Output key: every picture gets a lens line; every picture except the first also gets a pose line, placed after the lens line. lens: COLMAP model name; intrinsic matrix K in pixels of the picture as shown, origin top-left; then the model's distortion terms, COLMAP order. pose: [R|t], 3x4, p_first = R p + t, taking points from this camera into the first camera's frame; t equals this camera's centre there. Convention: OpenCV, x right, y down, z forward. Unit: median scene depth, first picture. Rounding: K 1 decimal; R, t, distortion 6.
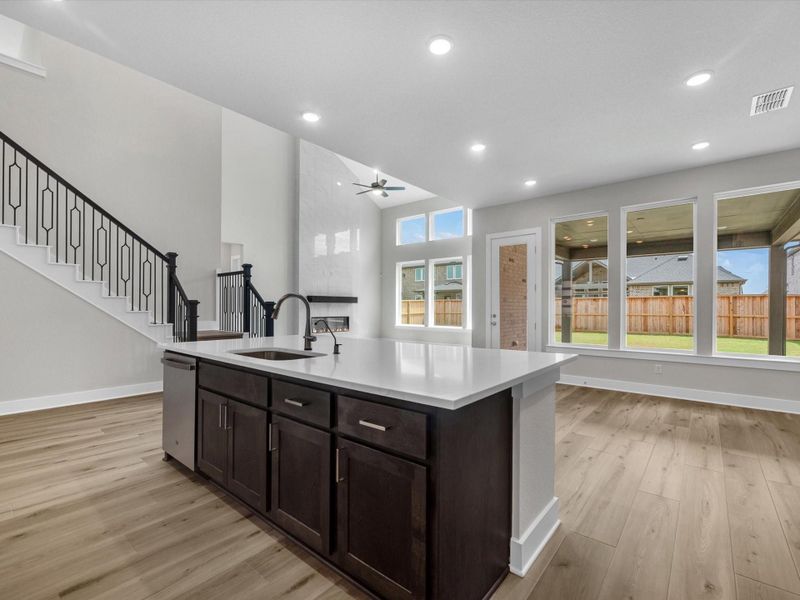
lens RADIAL K [[368.3, 0, 402.2], [0, 368.3, 308.8], [0, 0, 1]] dist [-0.004059, 0.001042]
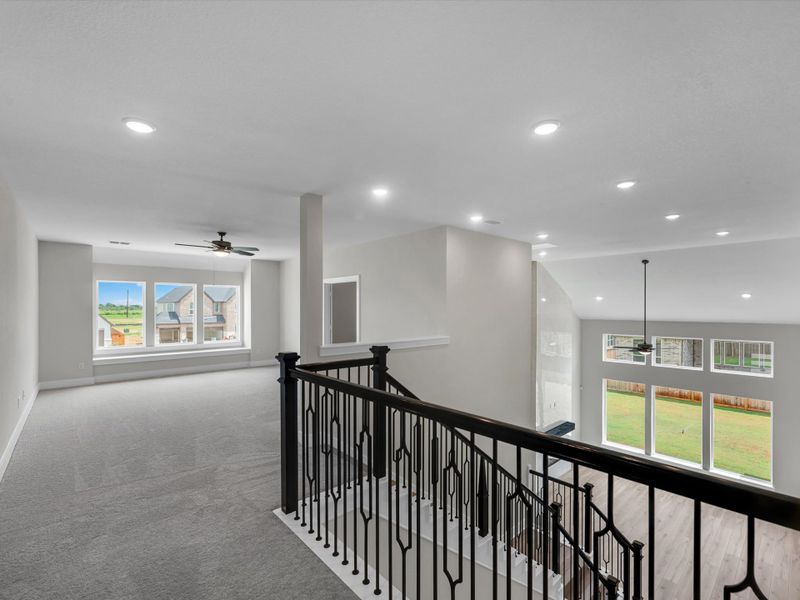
lens RADIAL K [[368.3, 0, 402.2], [0, 368.3, 308.8], [0, 0, 1]] dist [-0.004059, 0.001042]
pose [[0.990358, -0.004064, -0.138474, -0.409649], [0.003408, 0.999982, -0.004975, -0.310625], [0.138491, 0.004455, 0.990354, -0.031094]]
